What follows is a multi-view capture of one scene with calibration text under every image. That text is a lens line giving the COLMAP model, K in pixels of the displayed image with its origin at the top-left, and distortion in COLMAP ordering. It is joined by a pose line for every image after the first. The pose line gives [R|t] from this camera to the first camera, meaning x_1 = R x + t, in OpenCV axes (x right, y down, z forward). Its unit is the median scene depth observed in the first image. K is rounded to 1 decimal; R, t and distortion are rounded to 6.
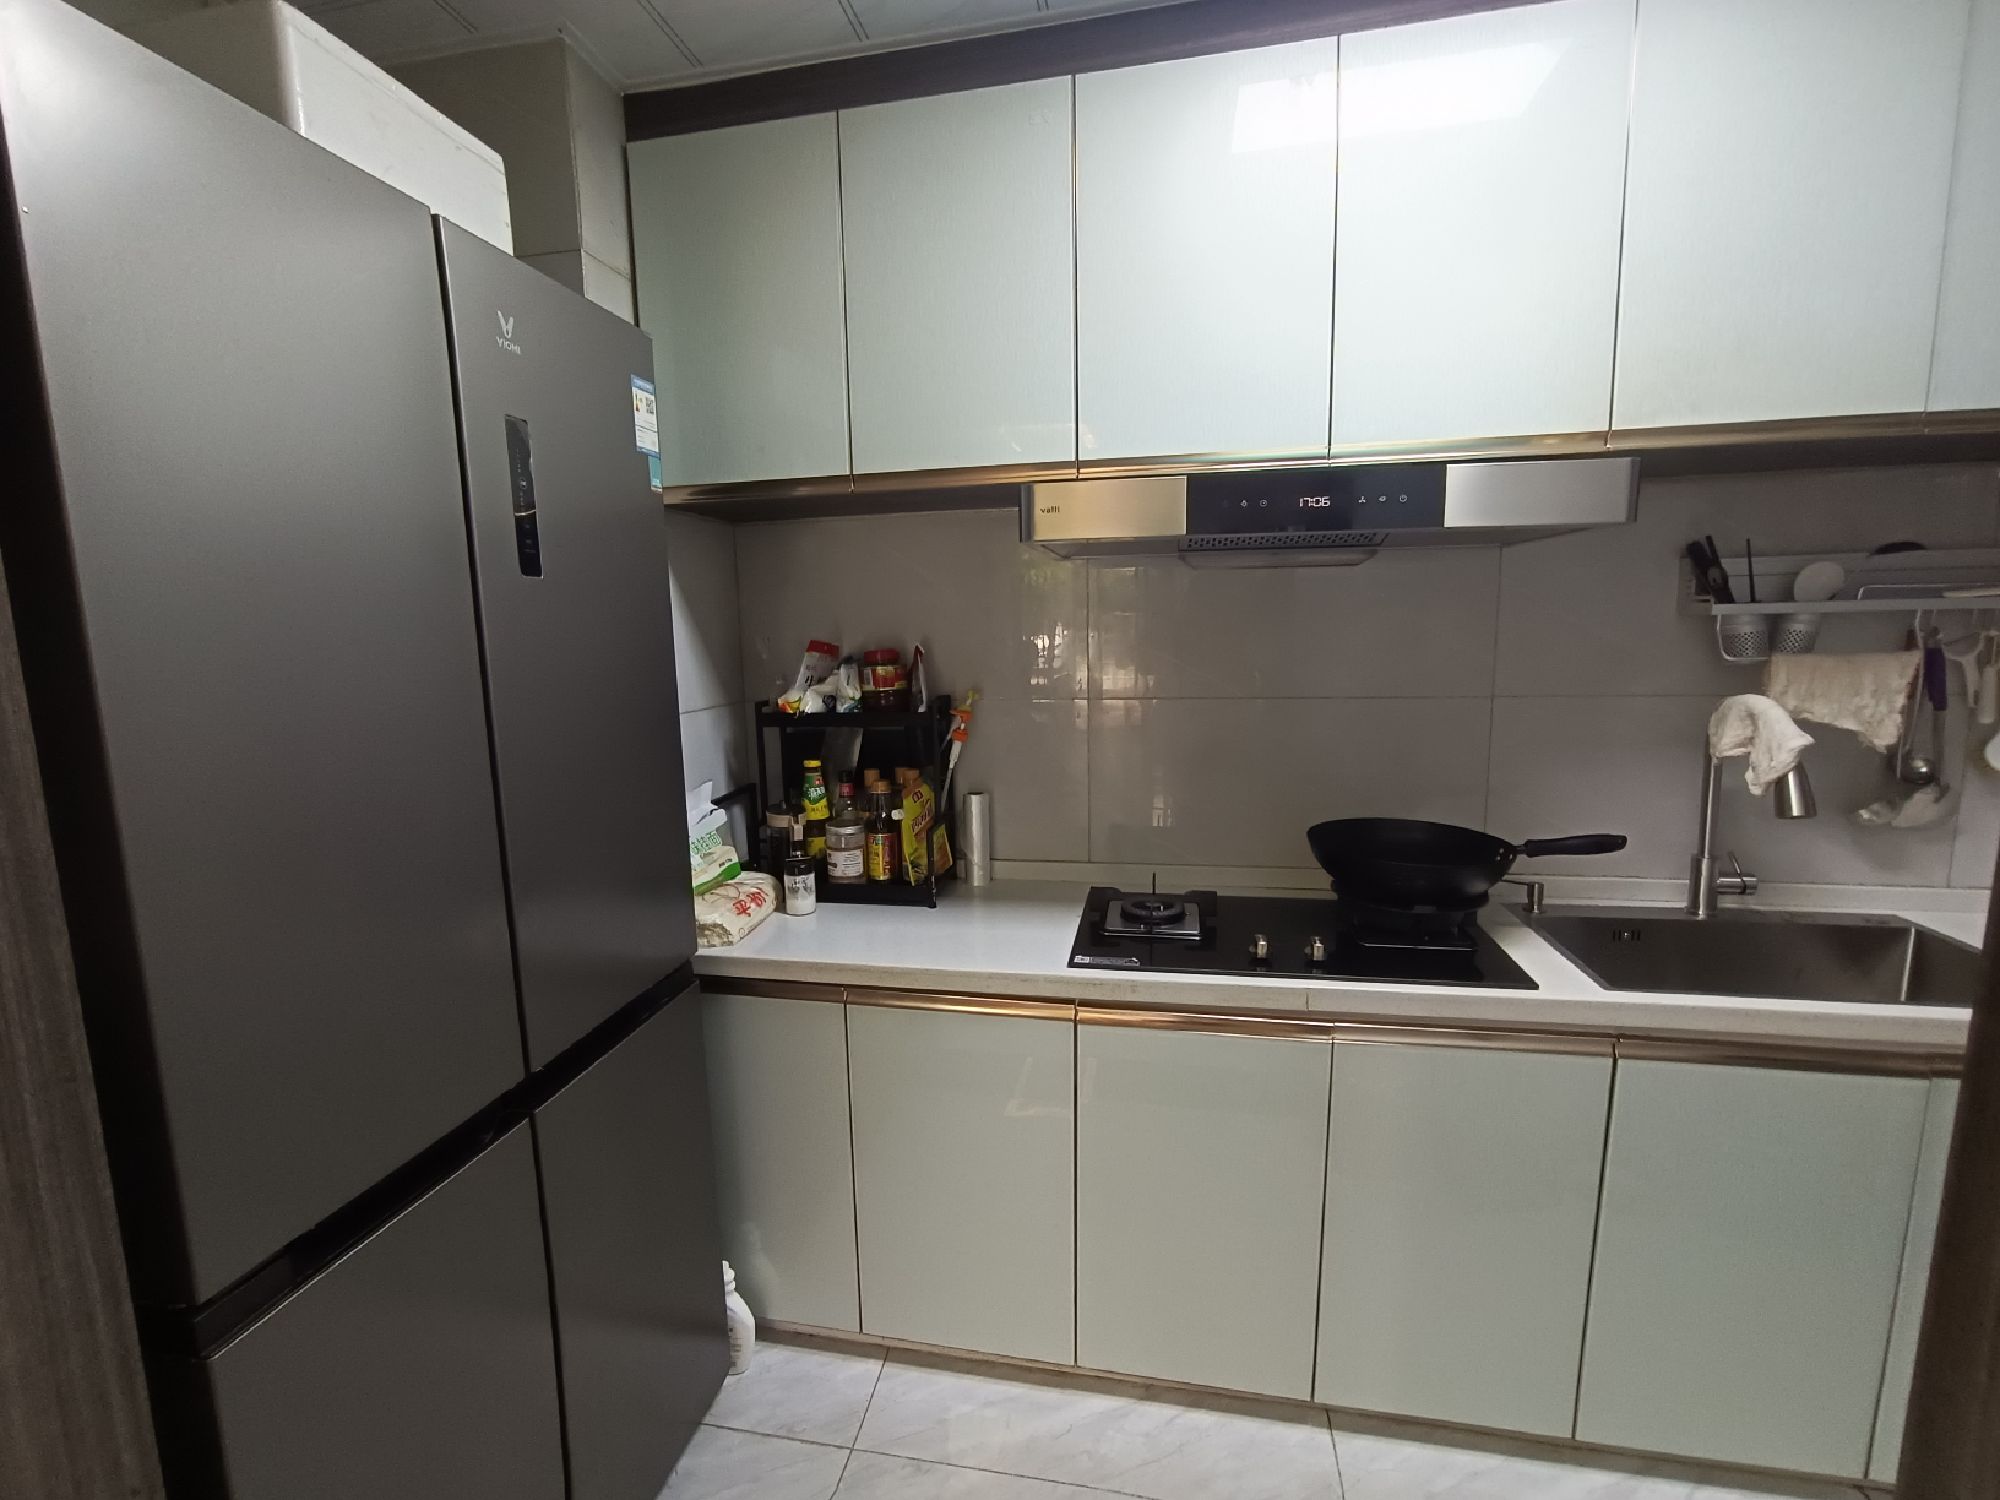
lens RADIAL K [[916.2, 0, 976.3], [0, 916.2, 756.7], [0, 0, 1]] dist [-0.040996, 0.024665]
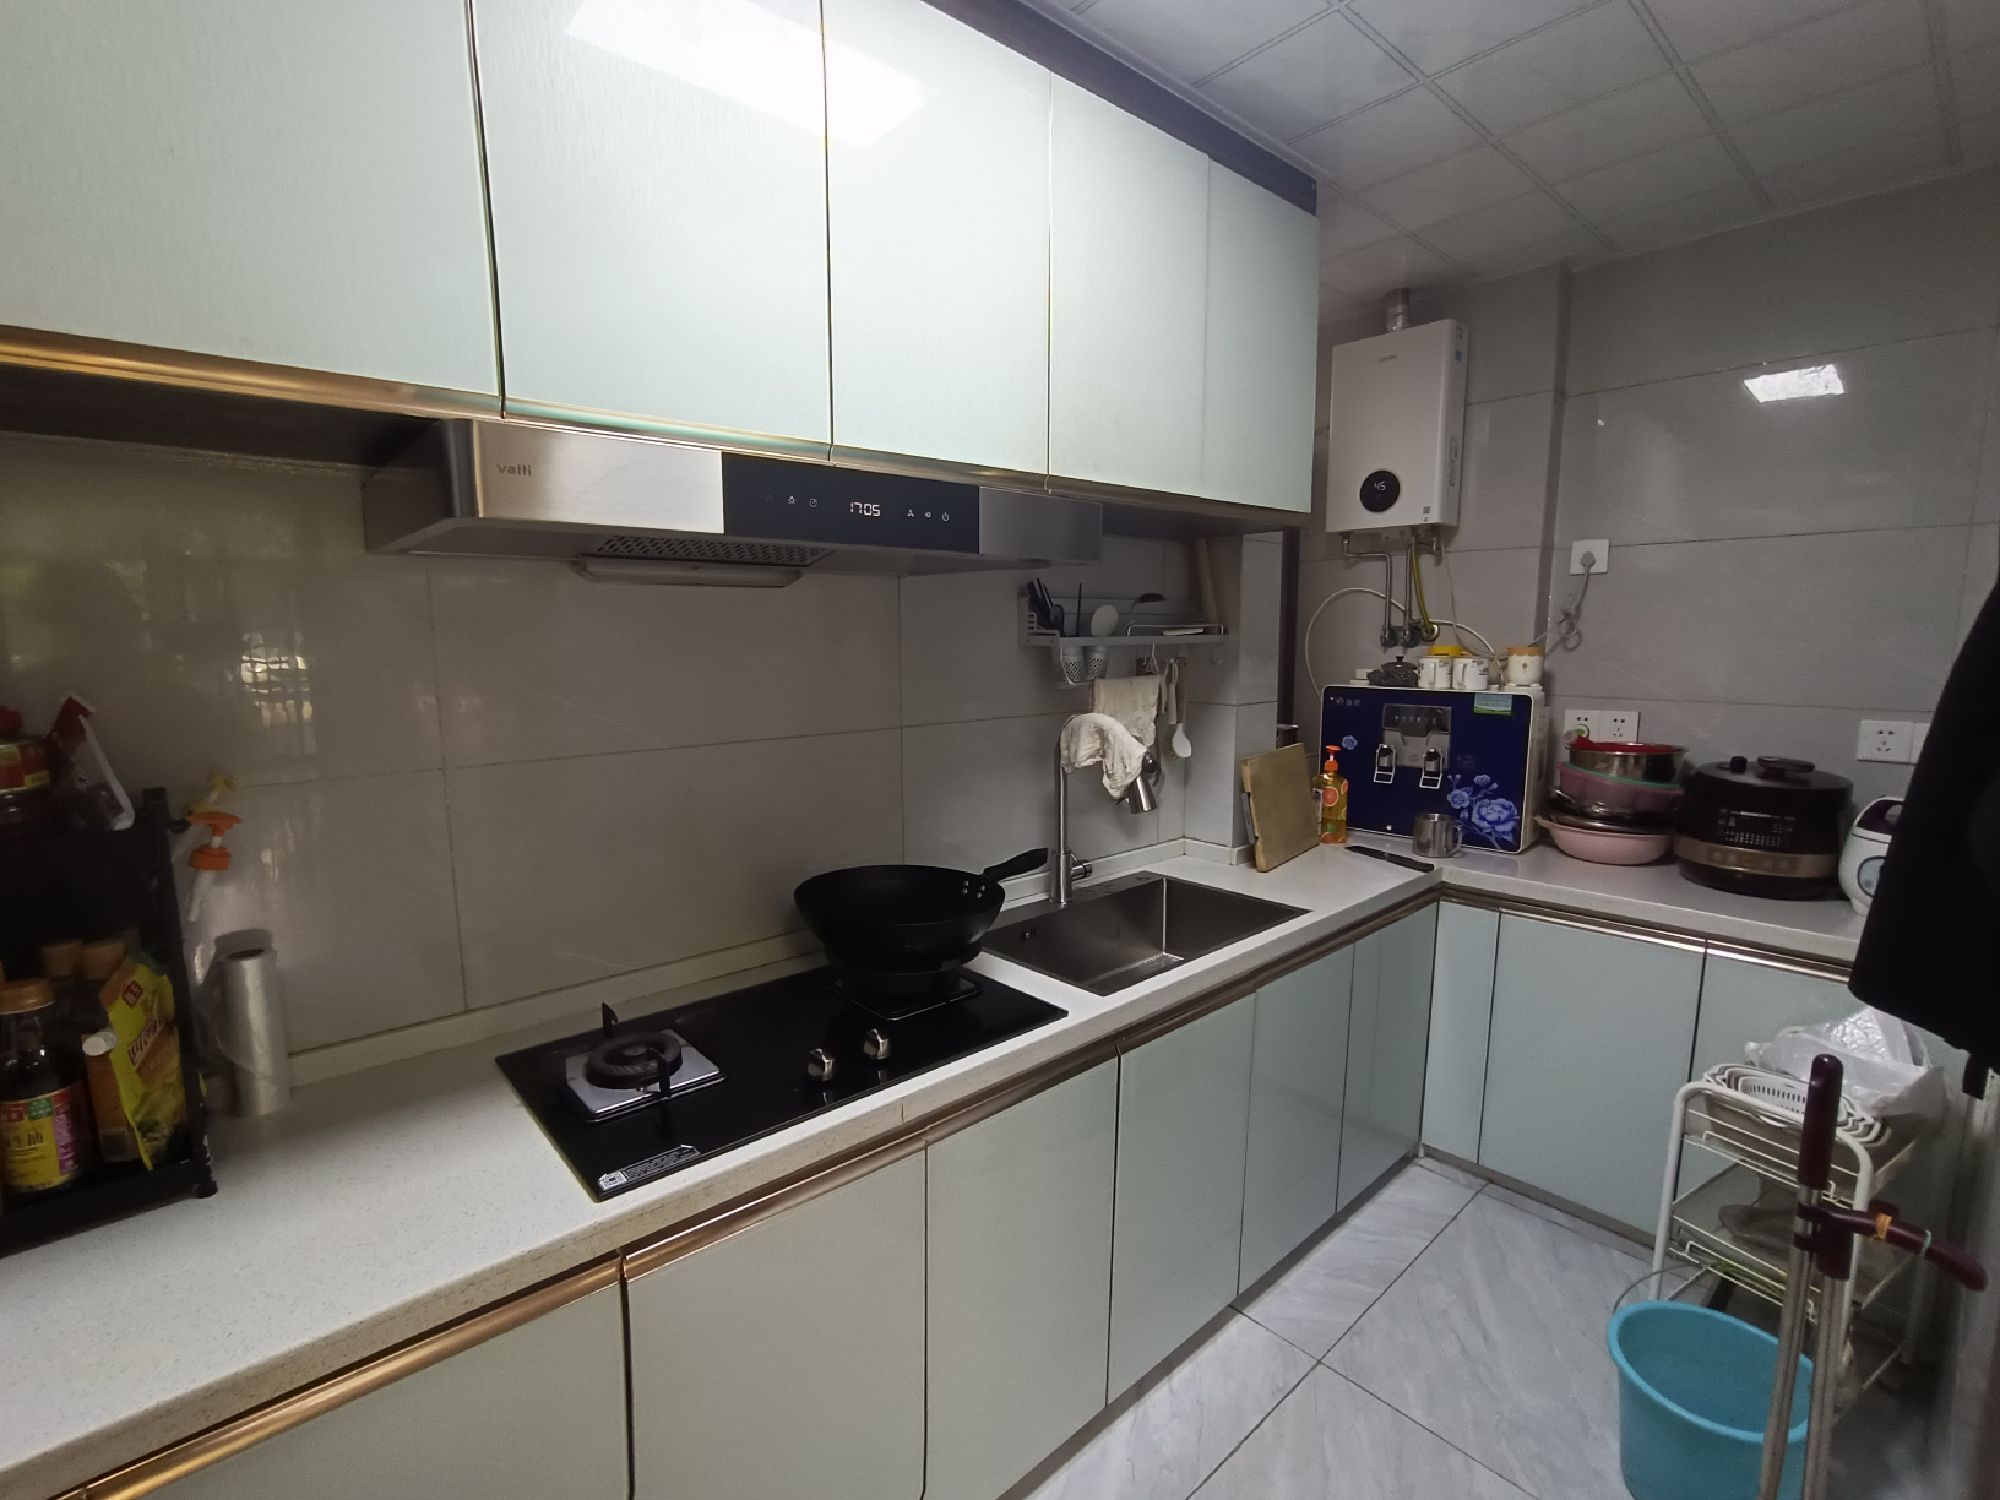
lens RADIAL K [[916.2, 0, 976.3], [0, 916.2, 756.7], [0, 0, 1]] dist [-0.040996, 0.024665]
pose [[0.608472, -0.088562, 0.788618, -0.194000], [0.106435, 0.993882, 0.029491, -0.062799], [-0.786405, 0.065992, 0.614176, 0.368416]]
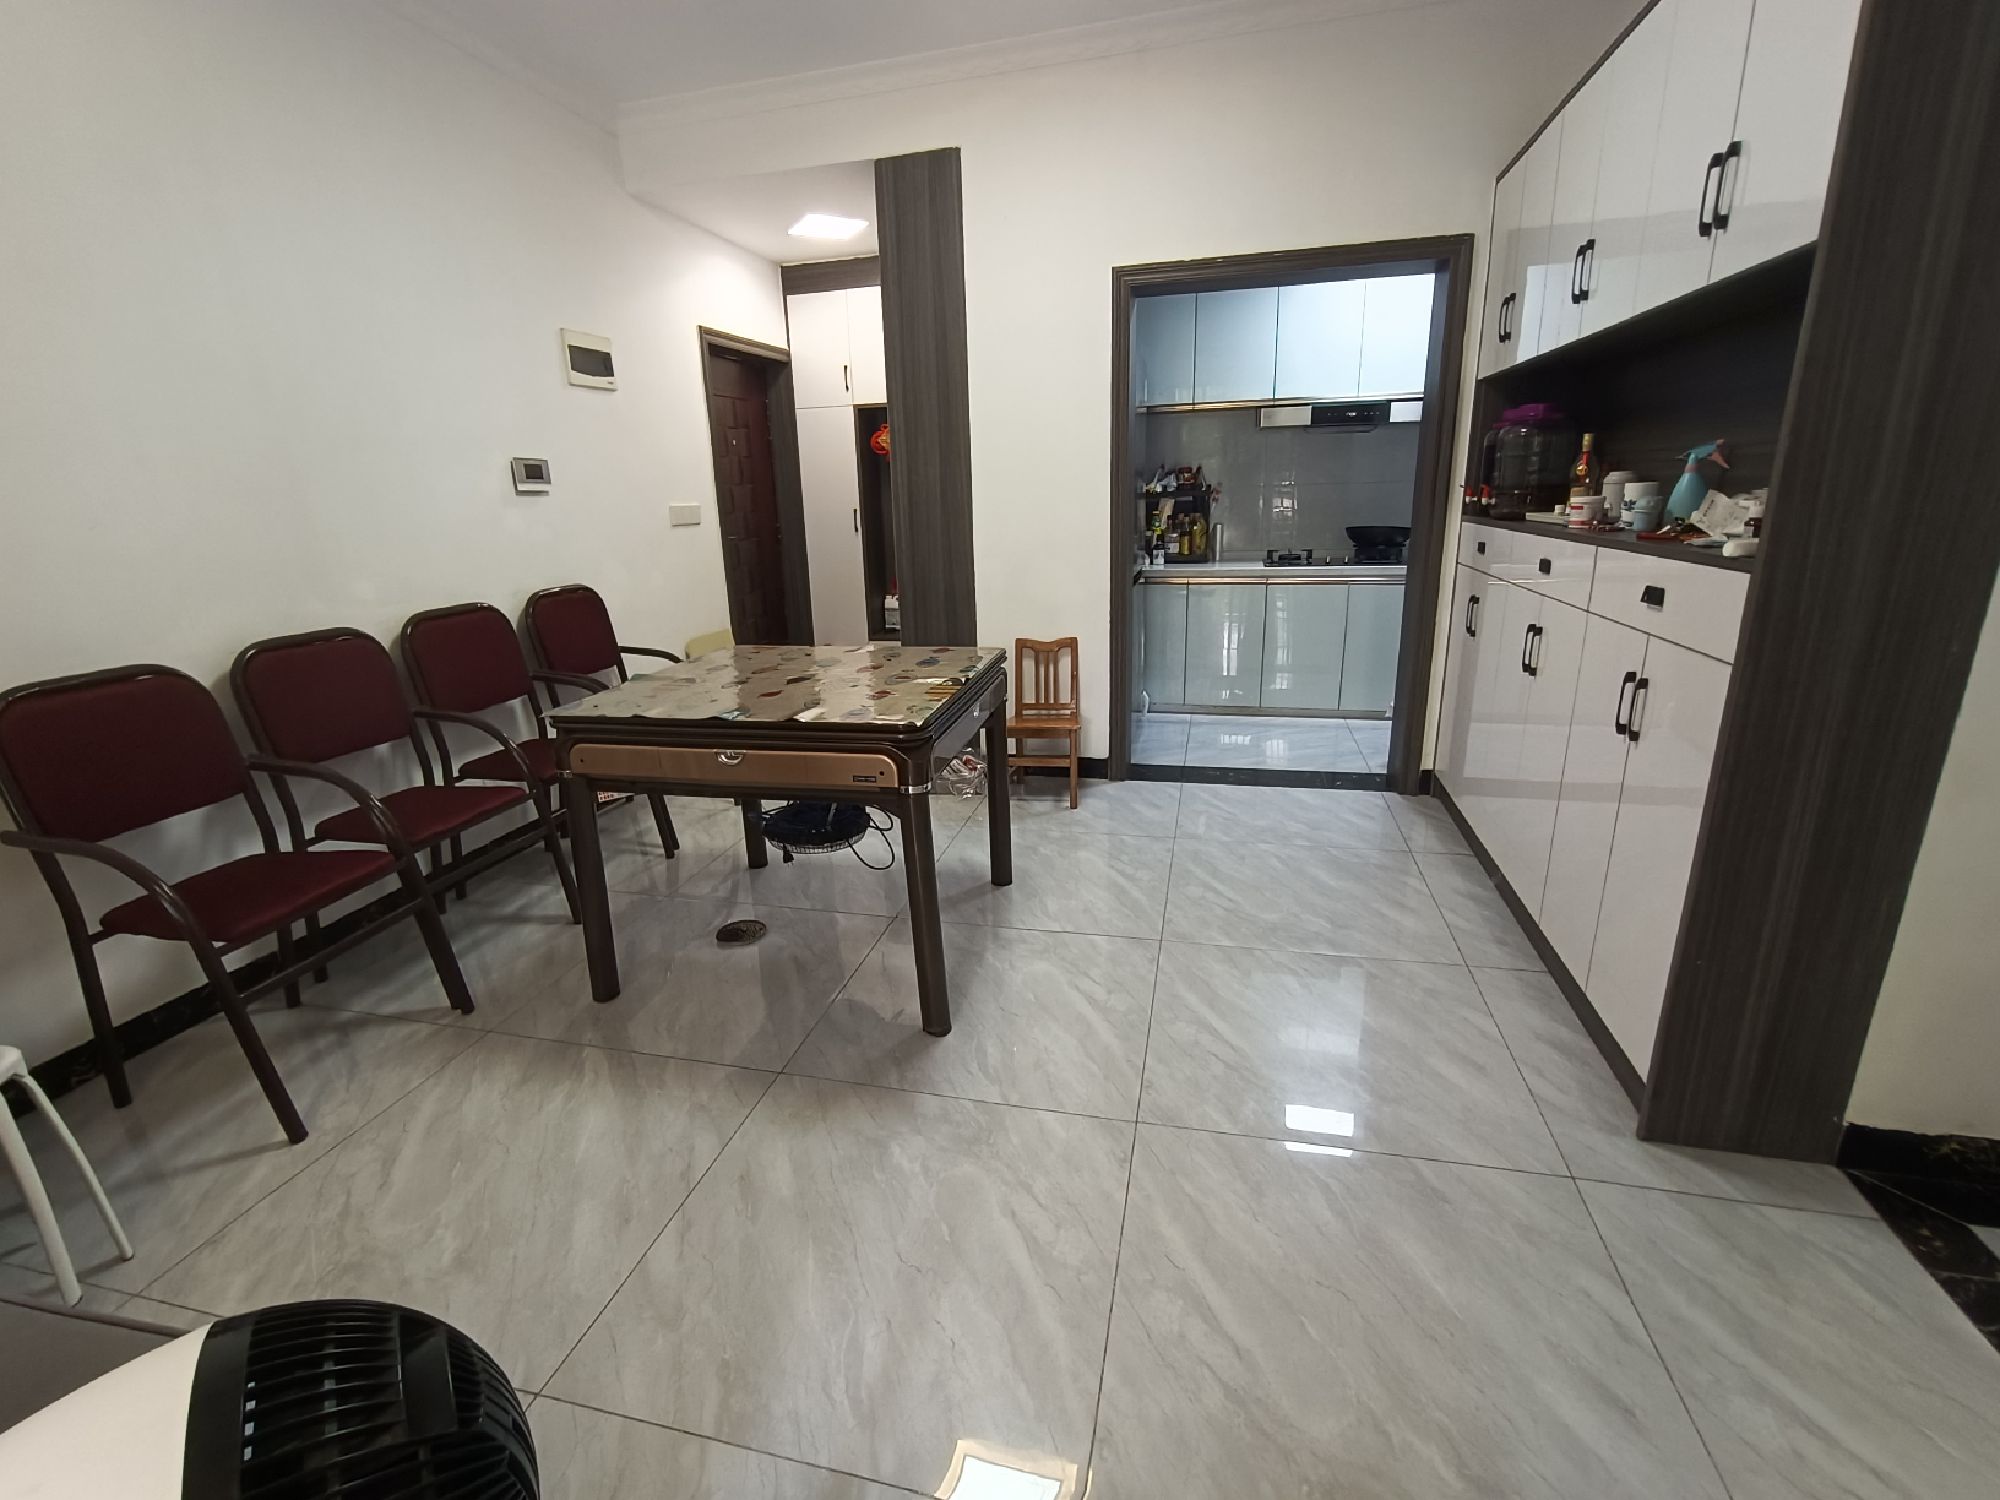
lens RADIAL K [[916.2, 0, 976.3], [0, 916.2, 756.7], [0, 0, 1]] dist [-0.040996, 0.024665]
pose [[0.999069, 0.003952, -0.042955, -0.724213], [0.001694, 0.991433, 0.130605, 0.448364], [0.043103, -0.130556, 0.990503, -2.127639]]
